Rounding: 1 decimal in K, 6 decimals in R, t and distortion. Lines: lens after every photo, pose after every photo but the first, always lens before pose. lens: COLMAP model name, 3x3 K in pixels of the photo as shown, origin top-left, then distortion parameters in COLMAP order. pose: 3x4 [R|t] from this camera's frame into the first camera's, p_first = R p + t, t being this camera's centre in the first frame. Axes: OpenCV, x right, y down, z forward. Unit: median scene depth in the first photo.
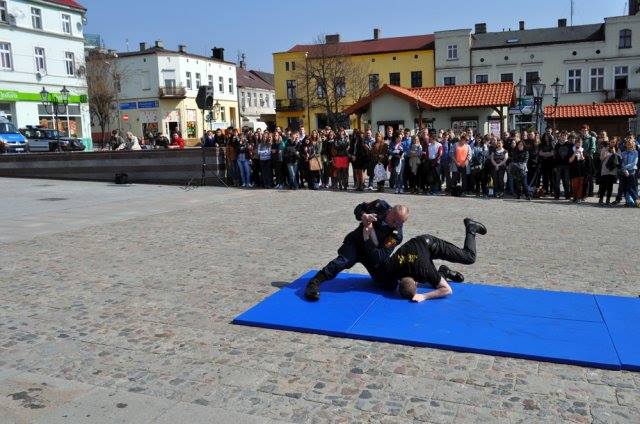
lens RADIAL K [[617.0, 0, 330.5], [0, 617.0, 217.7], [0, 0, 1]] dist [-0.019483, 0.000000]
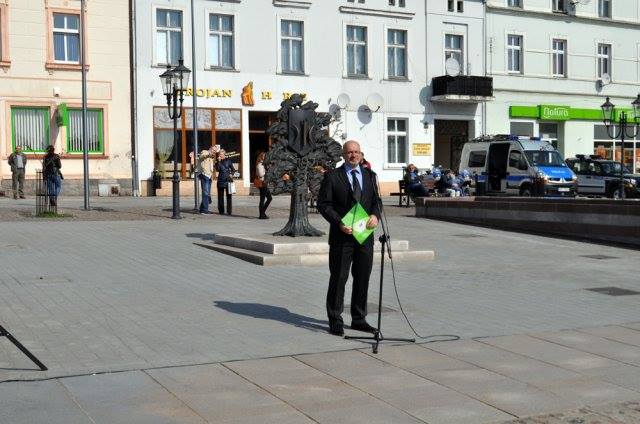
lens RADIAL K [[877.8, 0, 319.3], [0, 877.8, 212.7], [0, 0, 1]] dist [-0.000782, 0.000000]
pose [[0.739989, 0.058182, -0.670098, -0.049405], [-0.114270, 0.992644, -0.040001, -0.014503], [0.662841, 0.106172, 0.741194, 0.093434]]
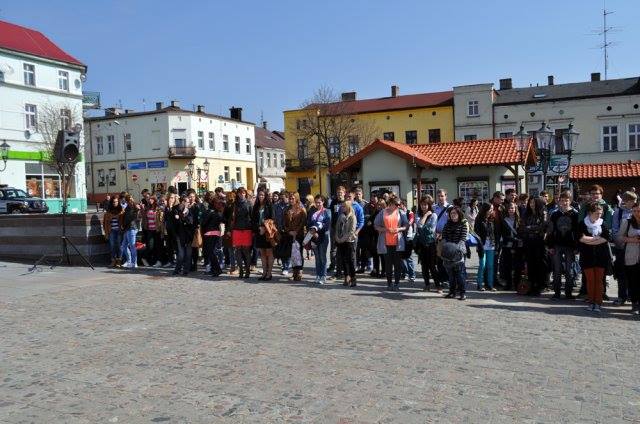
lens RADIAL K [[617.0, 0, 322.8], [0, 617.0, 216.4], [0, 0, 1]] dist [-0.019483, 0.000000]
pose [[0.997108, 0.007875, -0.075593, 0.073810], [-0.015463, 0.994835, -0.100324, -0.020016], [0.074413, 0.101202, 0.992079, 0.140840]]
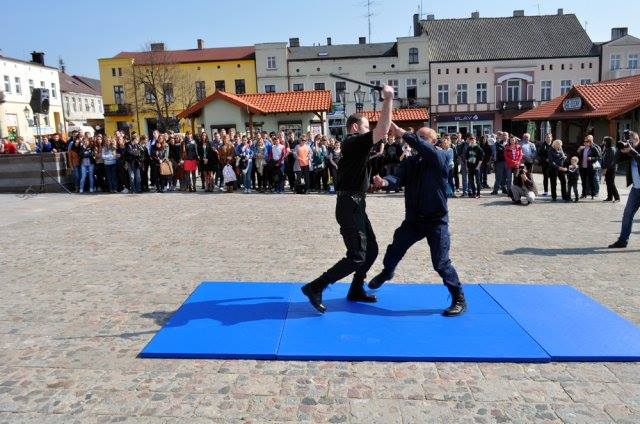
lens RADIAL K [[551.7, 0, 332.2], [0, 551.7, 221.0], [0, 0, 1]] dist [-0.031863, 0.014922]
pose [[0.952831, -0.053240, 0.298796, -0.016382], [0.048066, 0.998540, 0.024643, -0.003614], [-0.299672, -0.009119, 0.953999, 0.024459]]
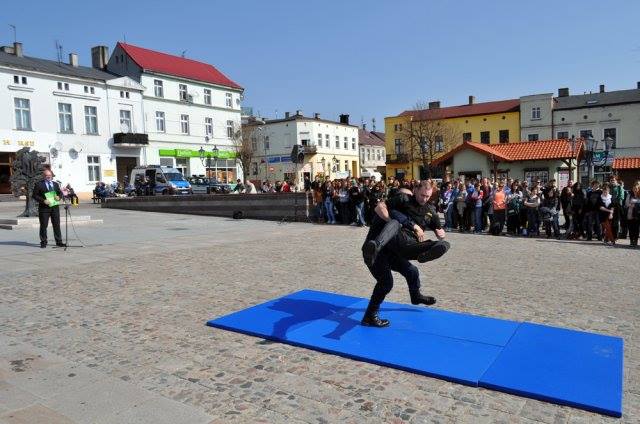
lens RADIAL K [[499.5, 0, 325.4], [0, 499.5, 217.1], [0, 0, 1]] dist [-0.020413, 0.015560]
pose [[0.973648, 0.019511, -0.227220, 0.044005], [-0.034114, 0.997584, -0.060522, -0.000390], [0.225490, 0.066679, 0.971961, 0.000723]]
